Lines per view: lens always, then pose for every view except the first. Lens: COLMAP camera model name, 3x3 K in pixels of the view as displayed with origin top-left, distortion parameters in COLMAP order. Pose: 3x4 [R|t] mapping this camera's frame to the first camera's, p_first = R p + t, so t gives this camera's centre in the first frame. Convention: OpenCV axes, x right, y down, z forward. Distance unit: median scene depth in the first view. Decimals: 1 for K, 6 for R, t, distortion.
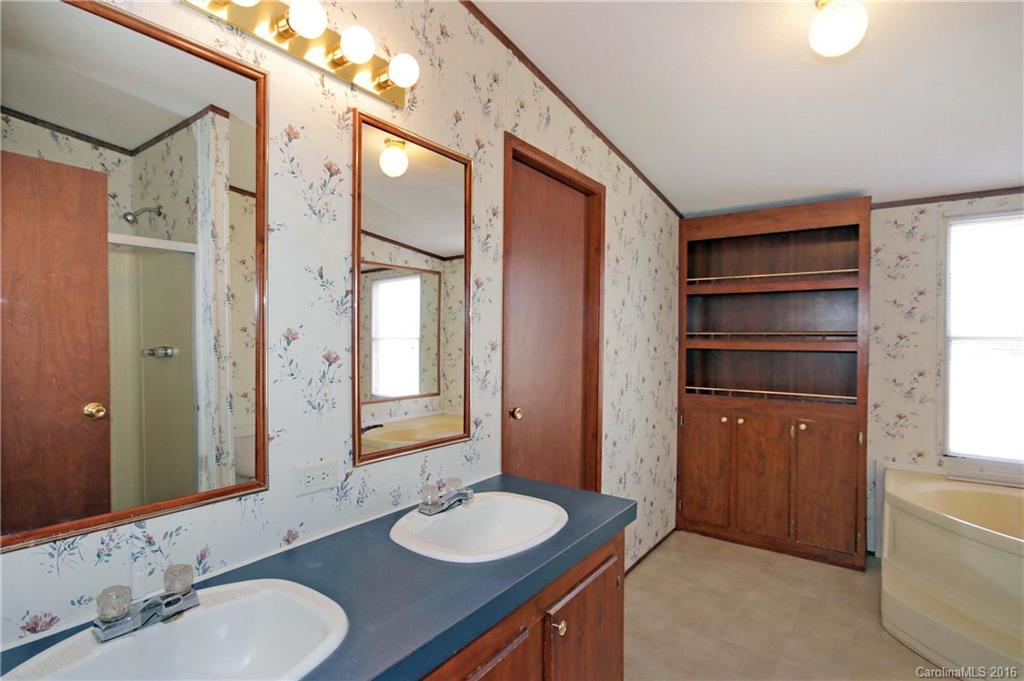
lens RADIAL K [[513.1, 0, 507.9], [0, 513.1, 341.2], [0, 0, 1]] dist [0.006852, -0.003578]
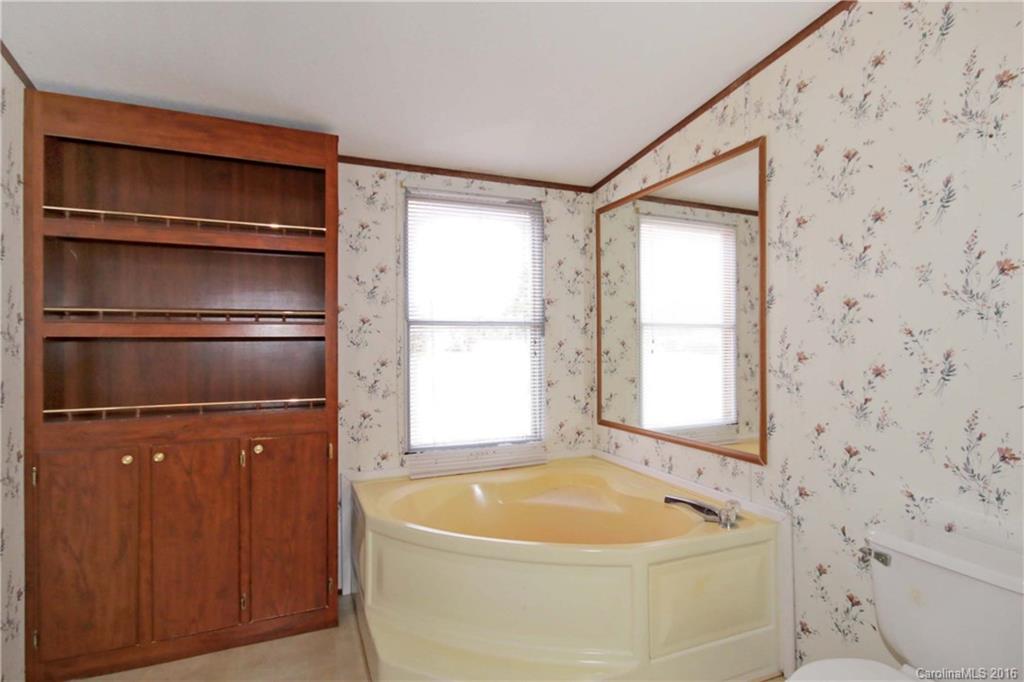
lens RADIAL K [[532.7, 0, 508.7], [0, 532.7, 340.3], [0, 0, 1]] dist [0.002122, -0.003209]
pose [[0.513811, -0.003667, 0.857895, 0.135506], [0.016337, 0.999851, -0.005511, 0.030728], [-0.857748, 0.016847, 0.513795, 0.340682]]
